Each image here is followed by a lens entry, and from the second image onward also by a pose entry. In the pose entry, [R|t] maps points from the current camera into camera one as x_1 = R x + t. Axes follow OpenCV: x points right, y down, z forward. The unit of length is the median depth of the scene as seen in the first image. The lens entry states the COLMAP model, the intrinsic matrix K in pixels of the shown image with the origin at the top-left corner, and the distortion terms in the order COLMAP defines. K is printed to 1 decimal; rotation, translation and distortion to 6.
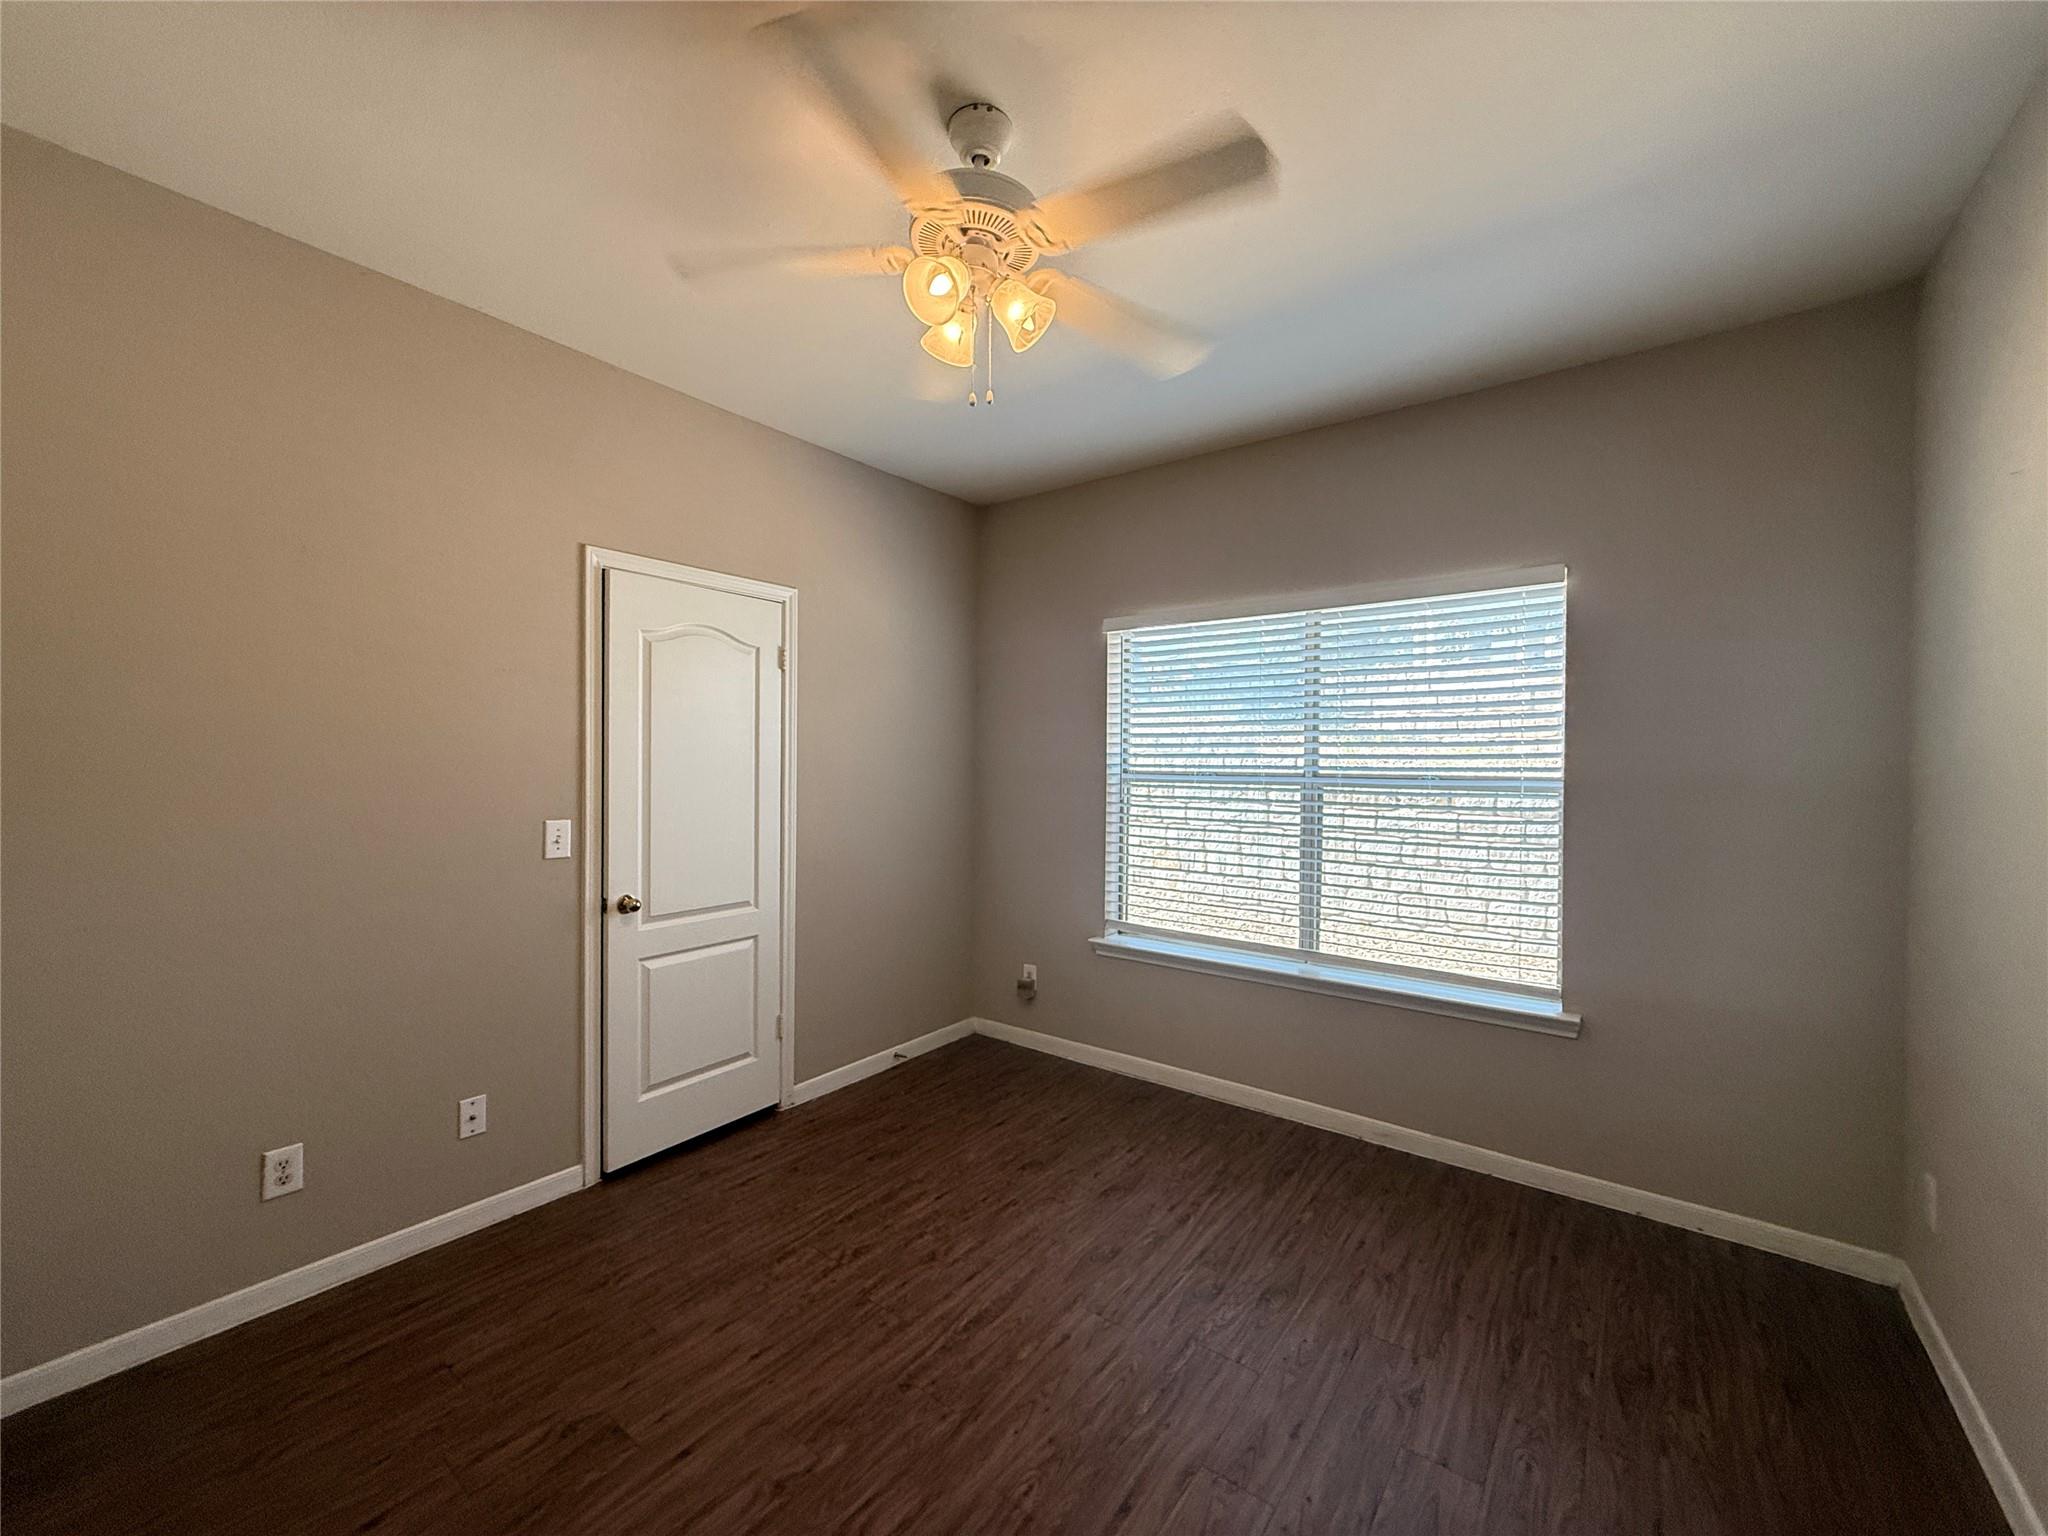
lens RADIAL K [[827.8, 0, 1015.6], [0, 827.8, 759.5], [0, 0, 1]] dist [0.020683, 0.000018]
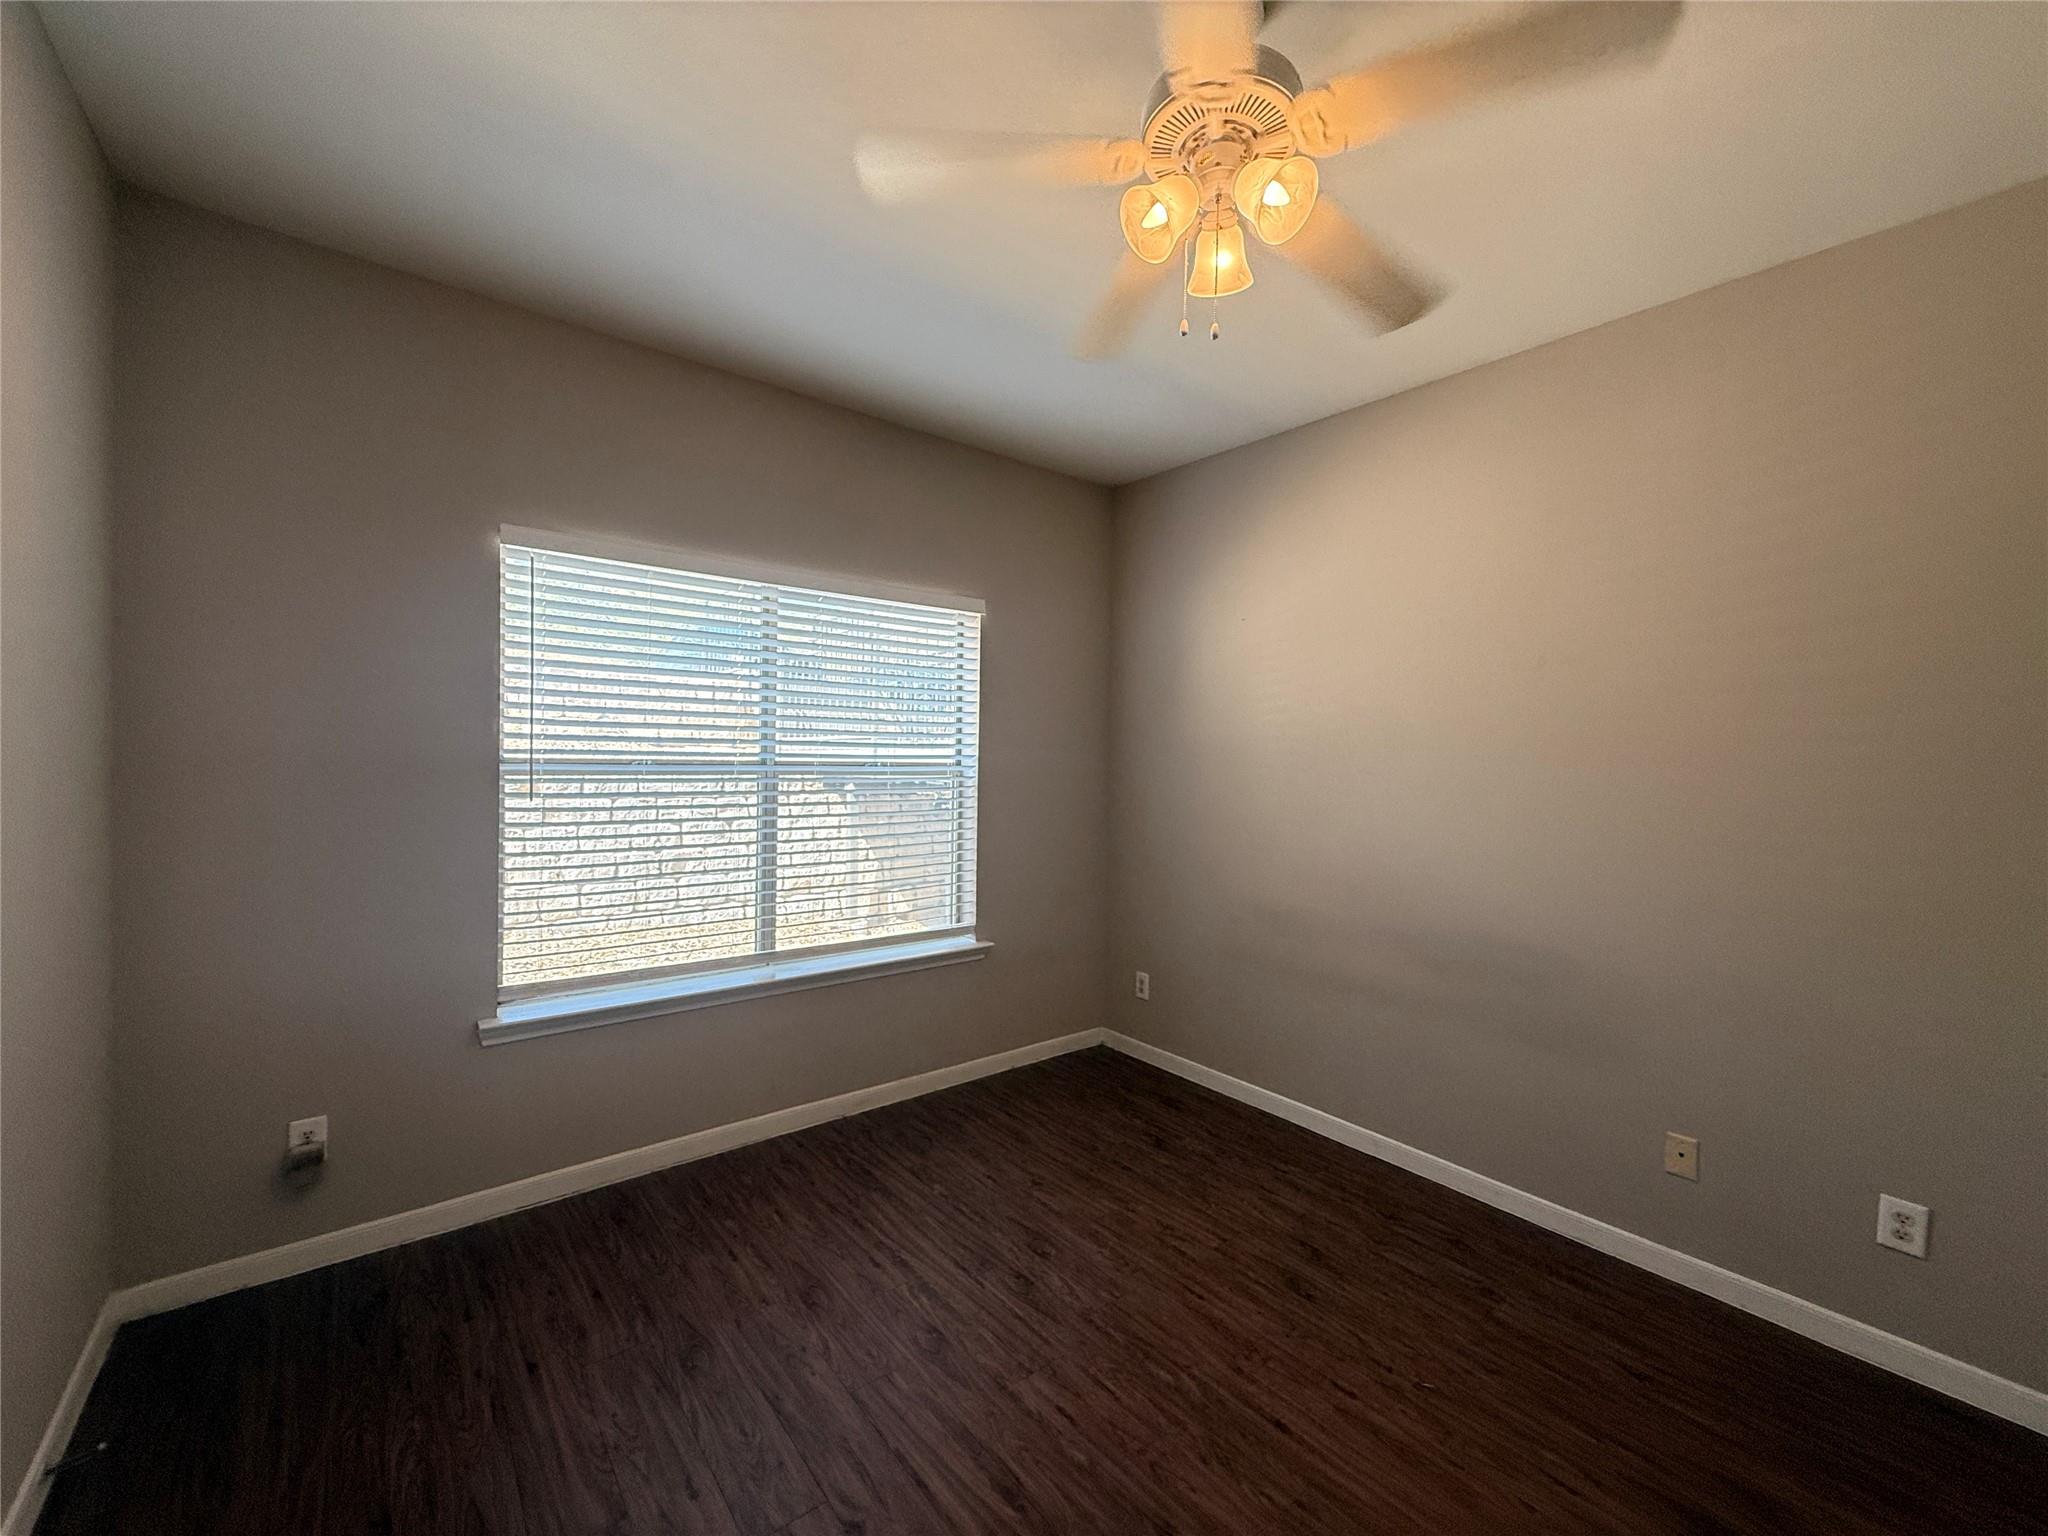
lens RADIAL K [[816.2, 0, 1021.0], [0, 816.2, 766.0], [0, 0, 1]] dist [-0.000458, 0.000121]
pose [[0.236836, -0.014685, 0.971439, -0.463414], [-0.013586, 0.999738, 0.018425, 0.001520], [-0.971455, -0.017562, 0.236575, 0.512856]]
